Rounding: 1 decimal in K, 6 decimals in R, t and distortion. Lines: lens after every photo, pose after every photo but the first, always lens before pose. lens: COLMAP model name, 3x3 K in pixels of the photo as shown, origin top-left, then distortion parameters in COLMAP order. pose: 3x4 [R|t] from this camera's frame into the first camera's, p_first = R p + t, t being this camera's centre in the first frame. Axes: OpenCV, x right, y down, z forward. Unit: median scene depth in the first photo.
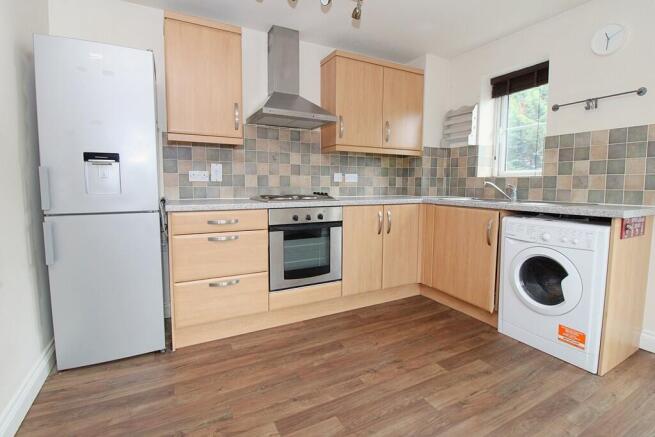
lens RADIAL K [[312.2, 0, 327.2], [0, 312.2, 209.5], [0, 0, 1]] dist [-0.020766, -0.000575]
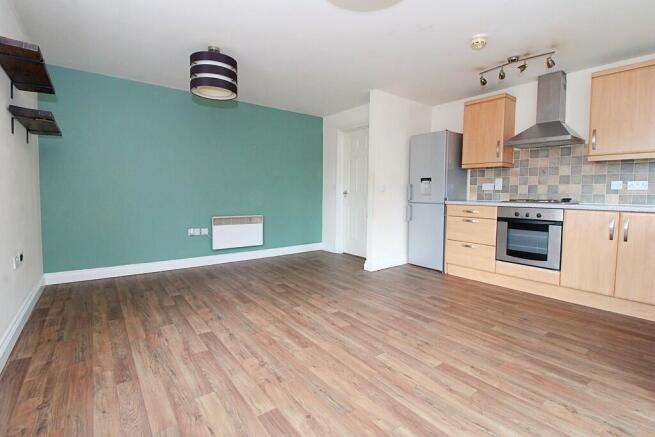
lens RADIAL K [[312.2, 0, 327.2], [0, 312.2, 209.5], [0, 0, 1]] dist [-0.020766, -0.000575]
pose [[0.161775, 0.051802, -0.985467, 1.077939], [-0.089069, 0.995312, 0.037698, 0.026894], [0.982800, 0.081676, 0.165630, -0.097252]]
